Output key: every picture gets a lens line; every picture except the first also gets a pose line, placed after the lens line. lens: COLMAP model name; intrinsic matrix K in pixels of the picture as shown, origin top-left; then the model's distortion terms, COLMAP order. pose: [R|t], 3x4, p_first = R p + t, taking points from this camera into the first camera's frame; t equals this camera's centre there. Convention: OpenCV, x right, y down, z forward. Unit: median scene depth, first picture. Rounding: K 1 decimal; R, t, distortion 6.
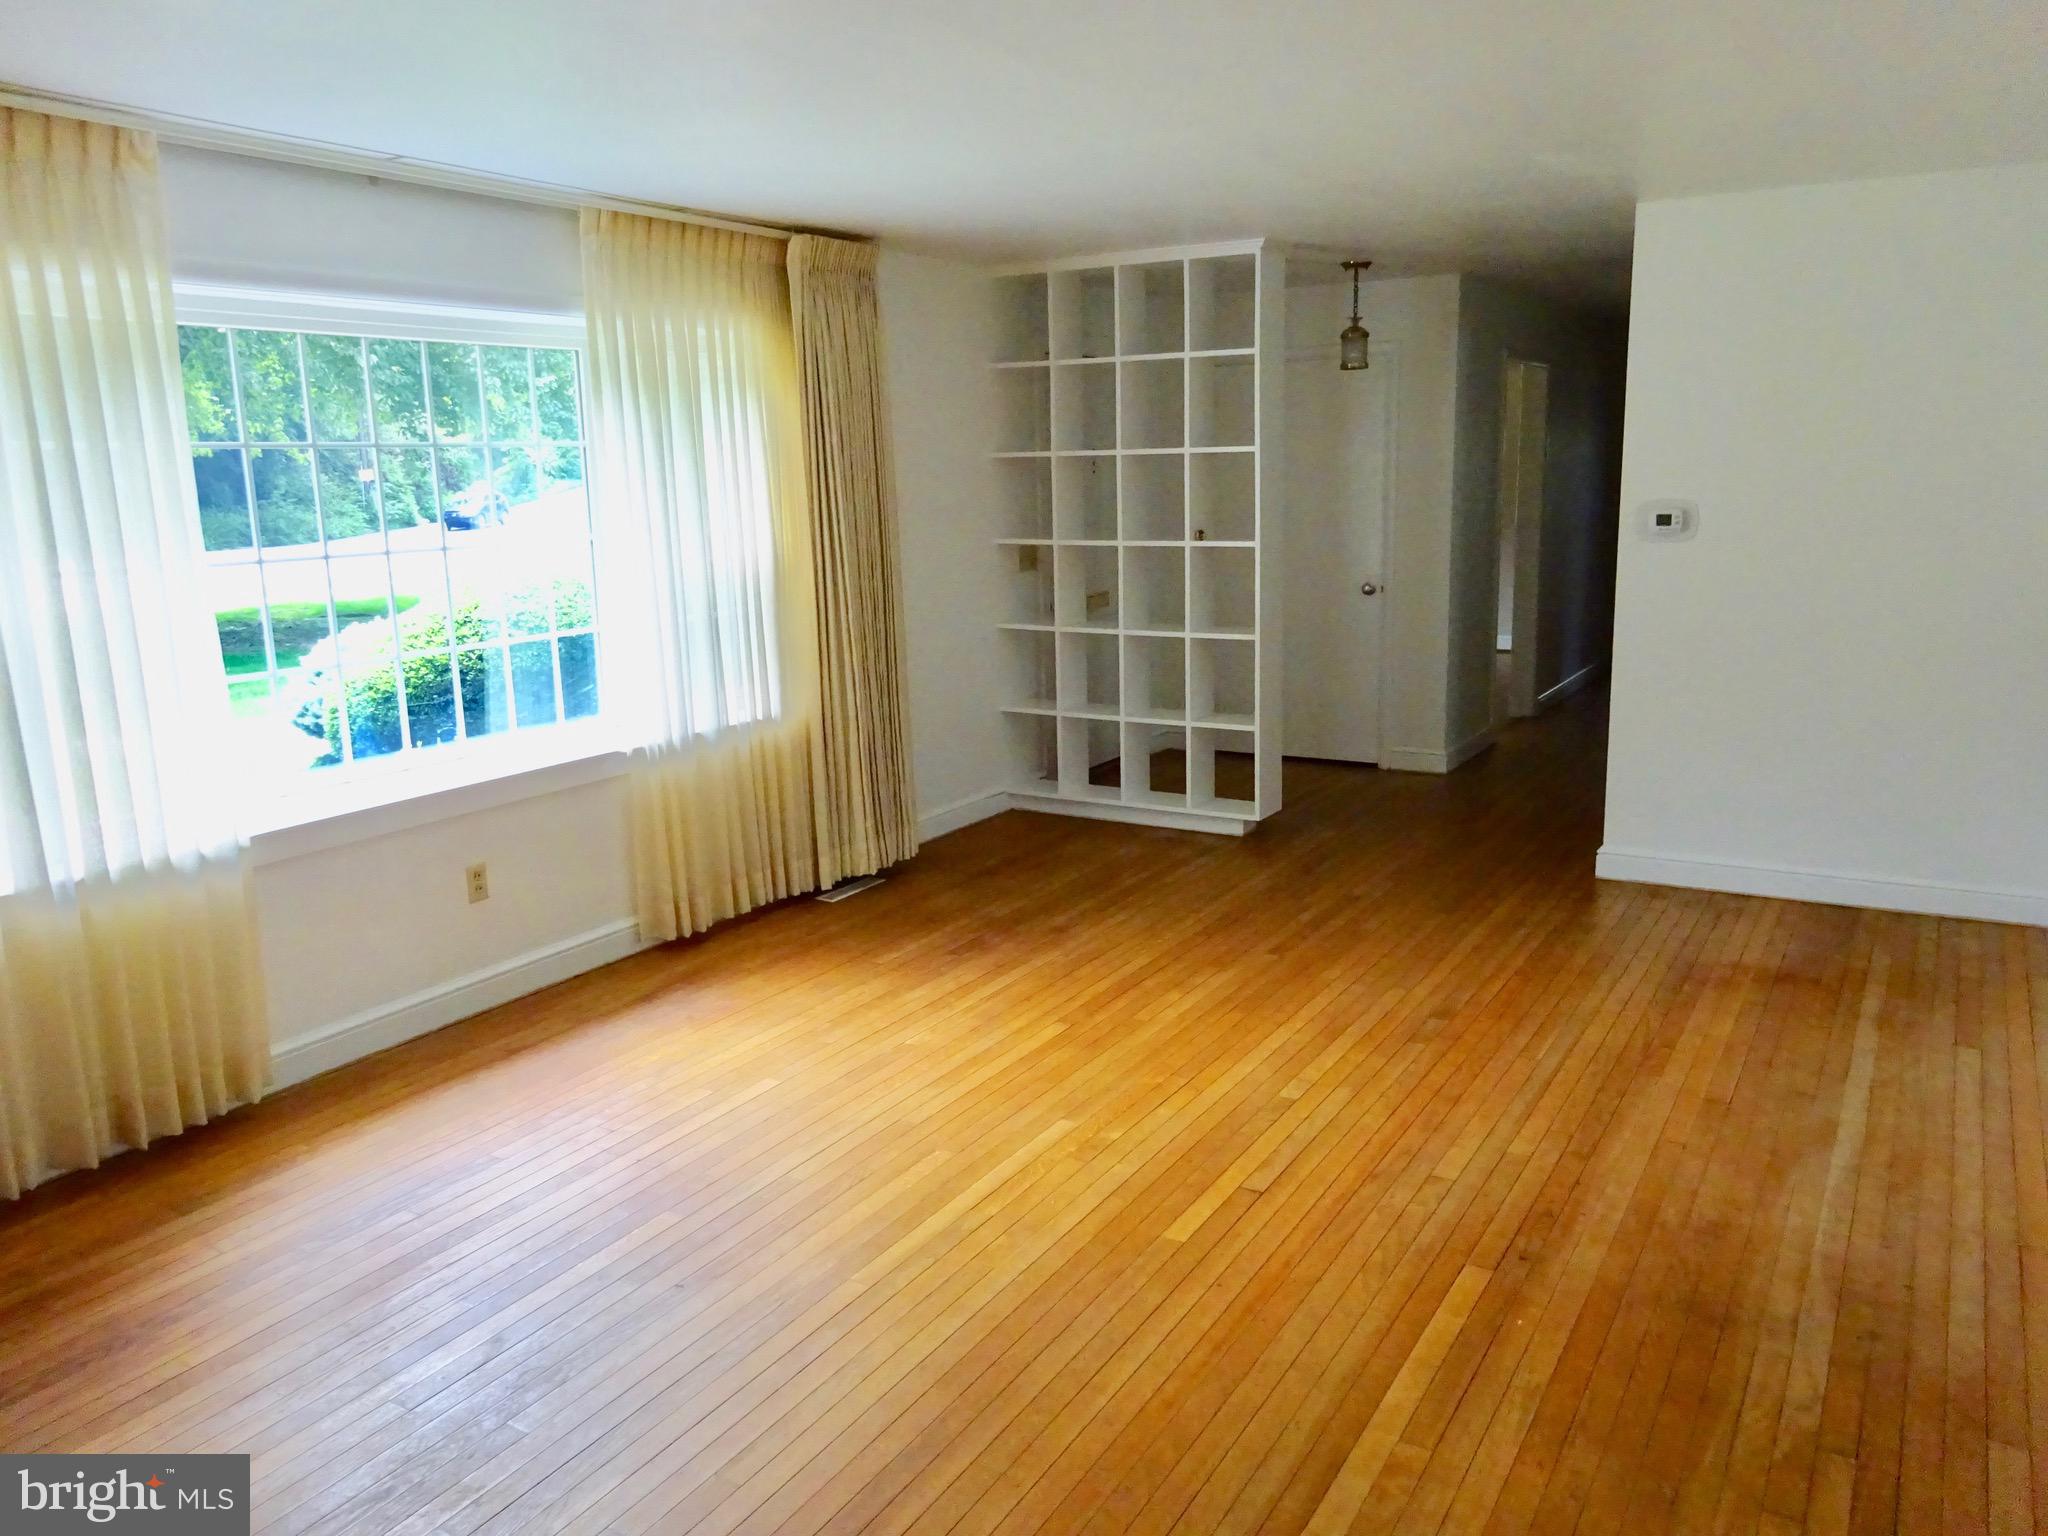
lens RADIAL K [[1513.2, 0, 1021.4], [0, 1513.2, 777.6], [0, 0, 1]] dist [0.000070, -0.000157]
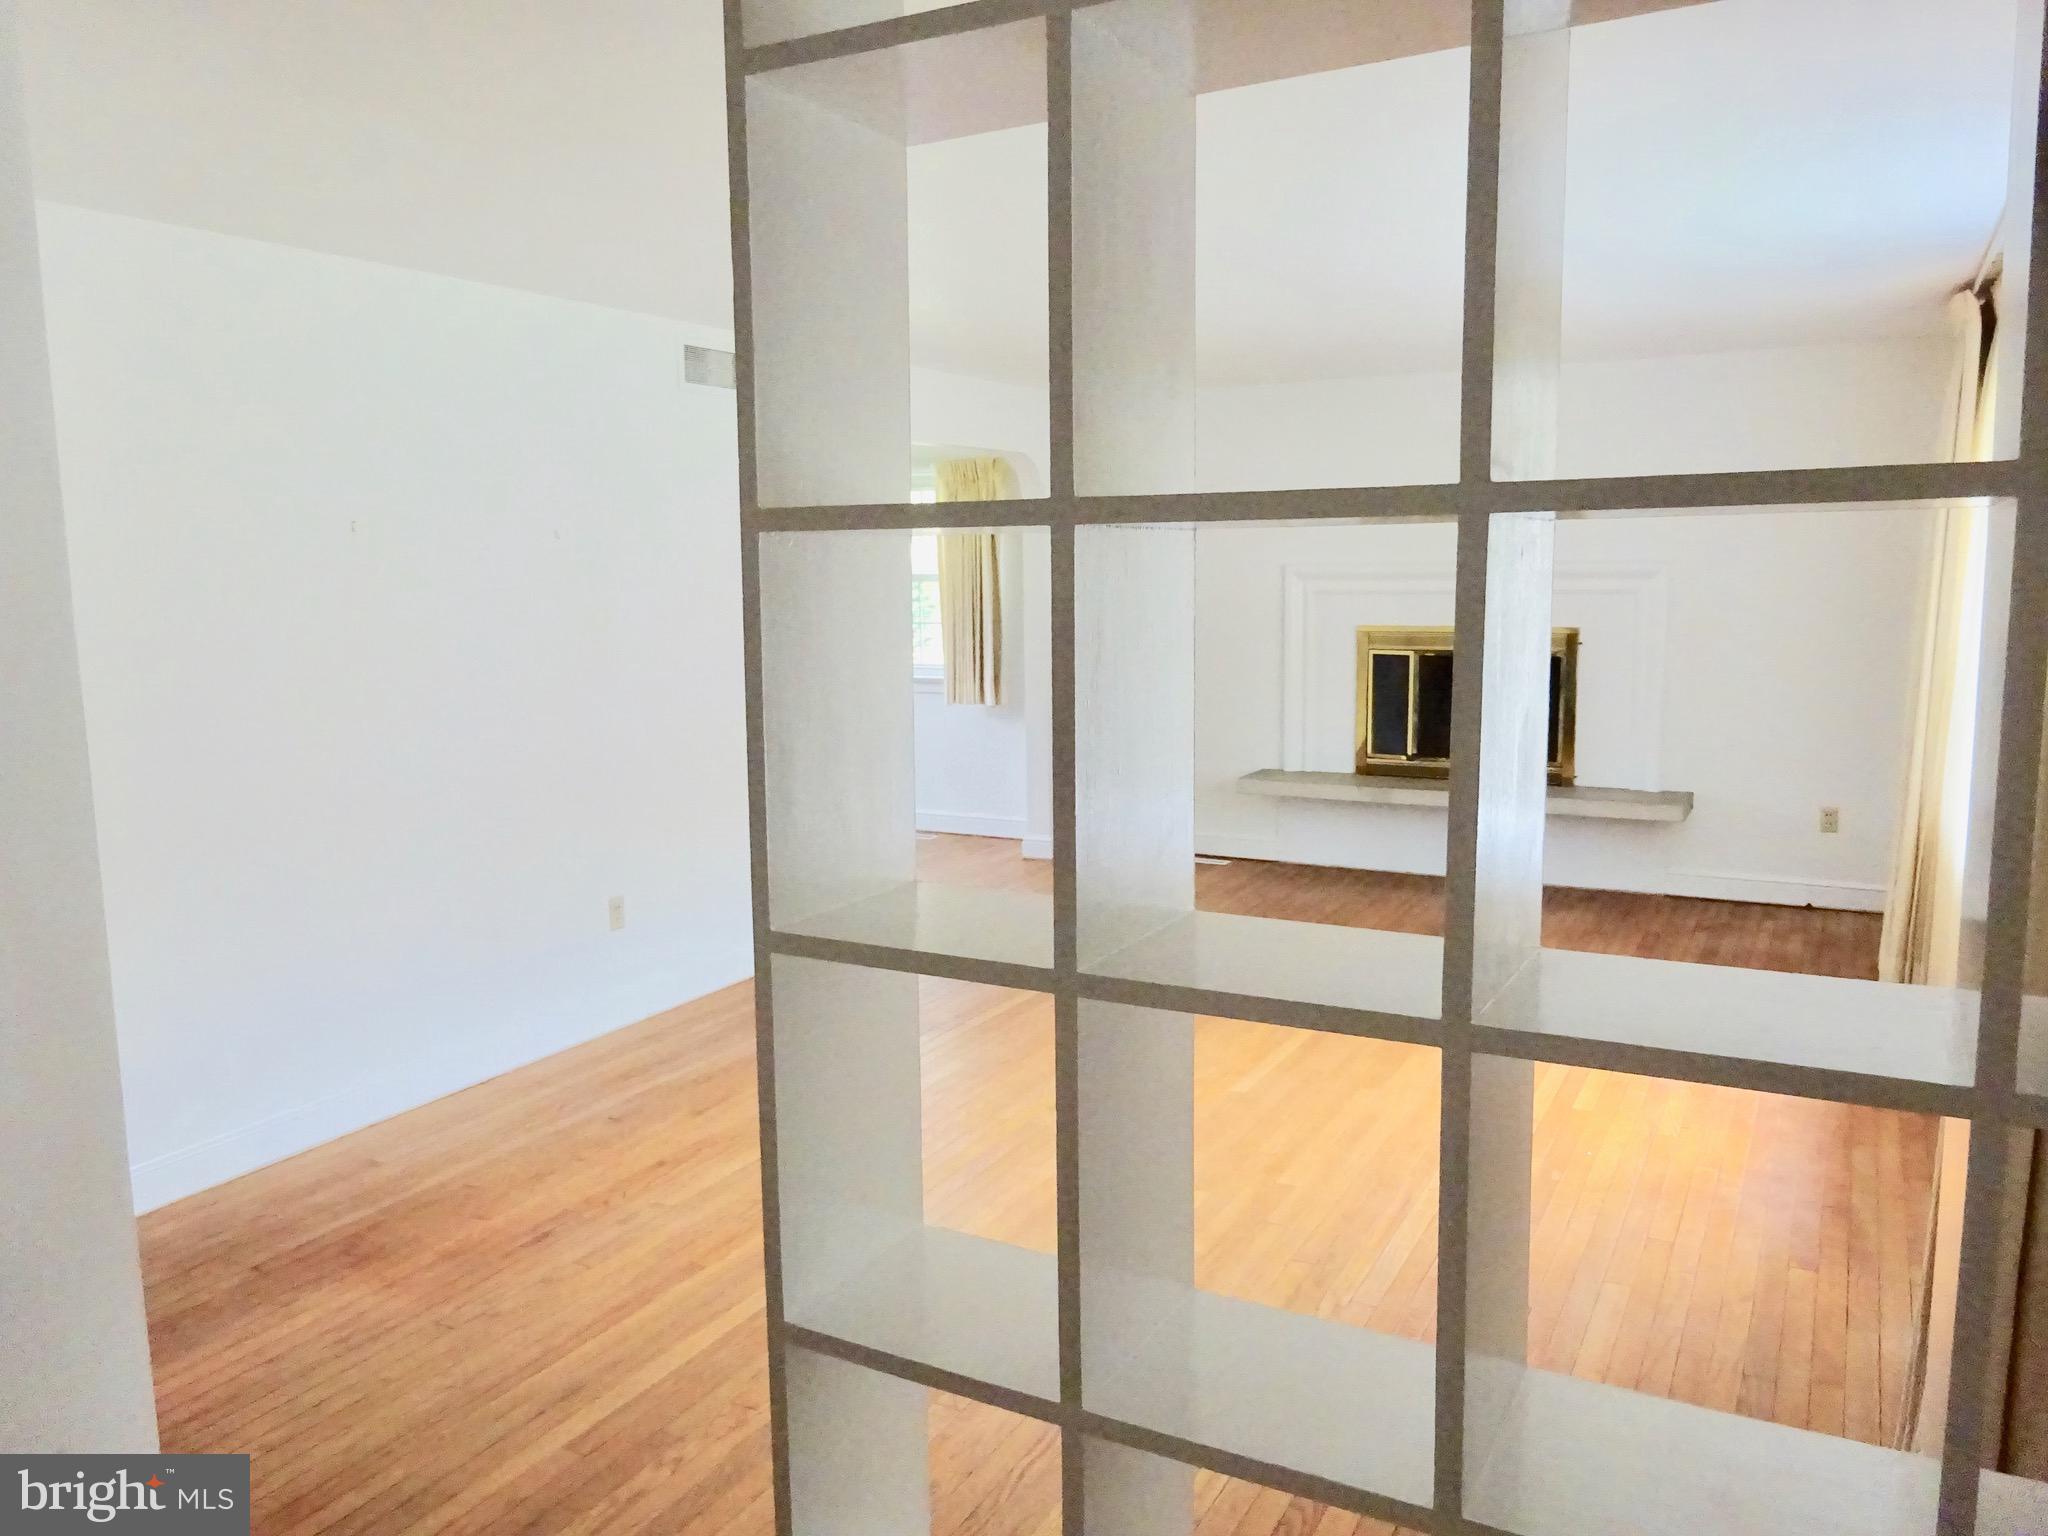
lens RADIAL K [[1513.2, 0, 1021.4], [0, 1513.2, 777.6], [0, 0, 1]] dist [0.000070, -0.000157]
pose [[-0.997921, 0.047482, -0.043578, 0.215350], [0.030085, 0.941187, 0.336544, -0.371152], [0.056995, 0.334534, -0.940659, 1.792103]]
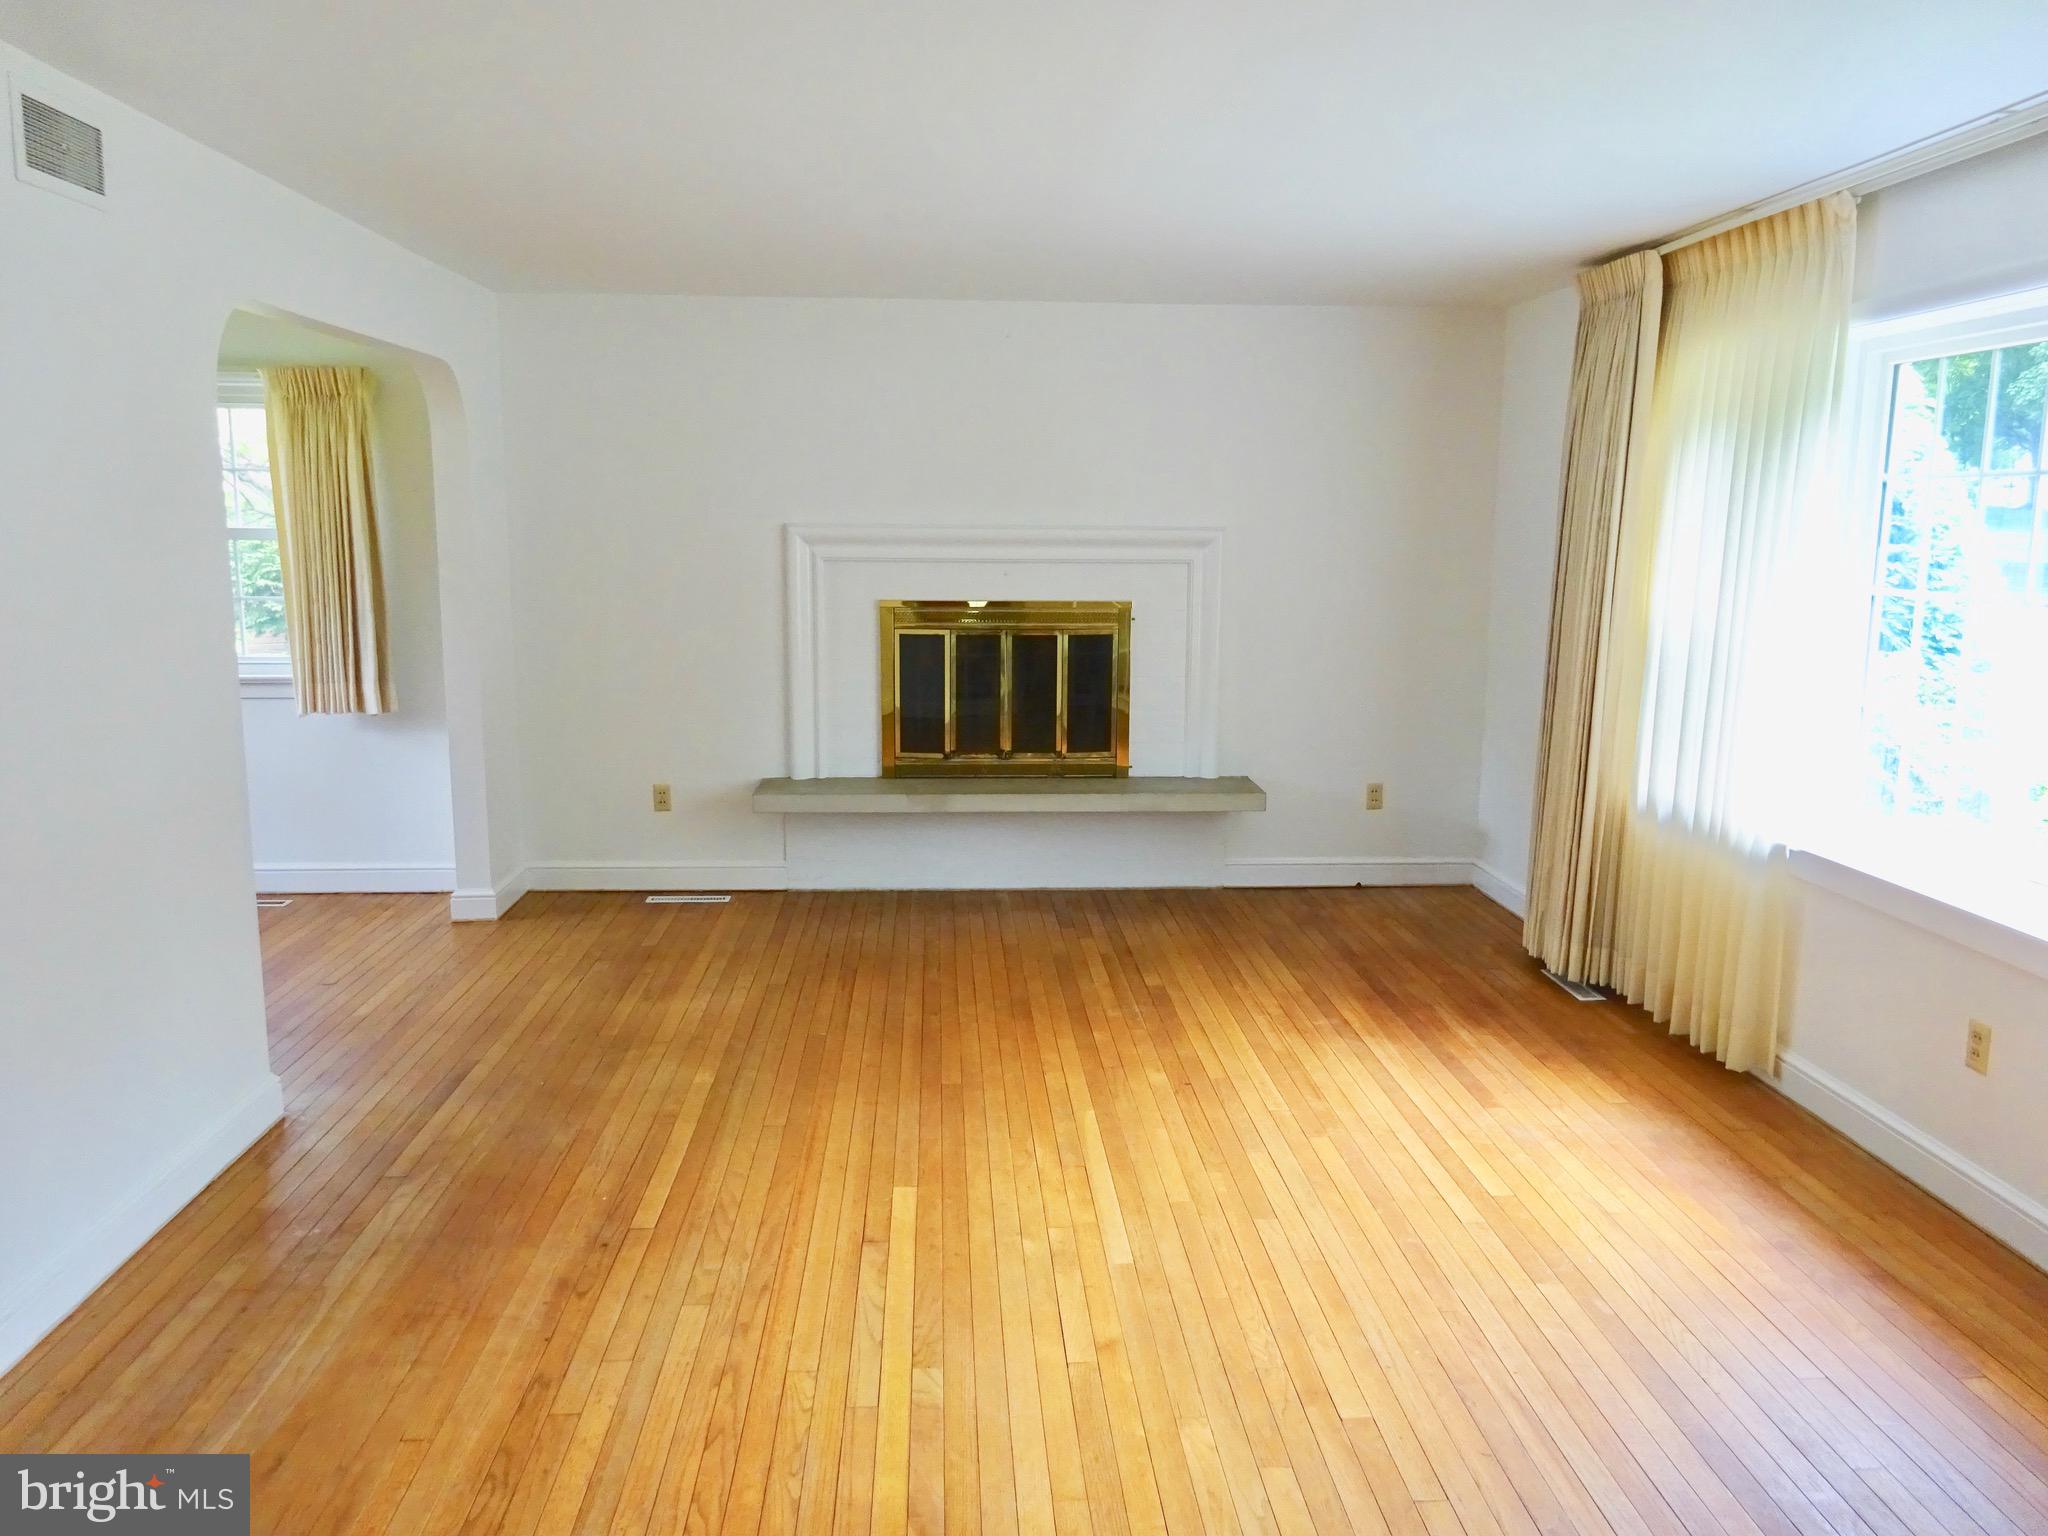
lens RADIAL K [[1513.2, 0, 1021.4], [0, 1513.2, 777.6], [0, 0, 1]] dist [0.000070, -0.000157]
pose [[-0.822139, 0.115522, -0.557442, 0.465203], [-0.098454, 0.935587, 0.339091, -0.281938], [0.560708, 0.333663, -0.757809, 1.339820]]
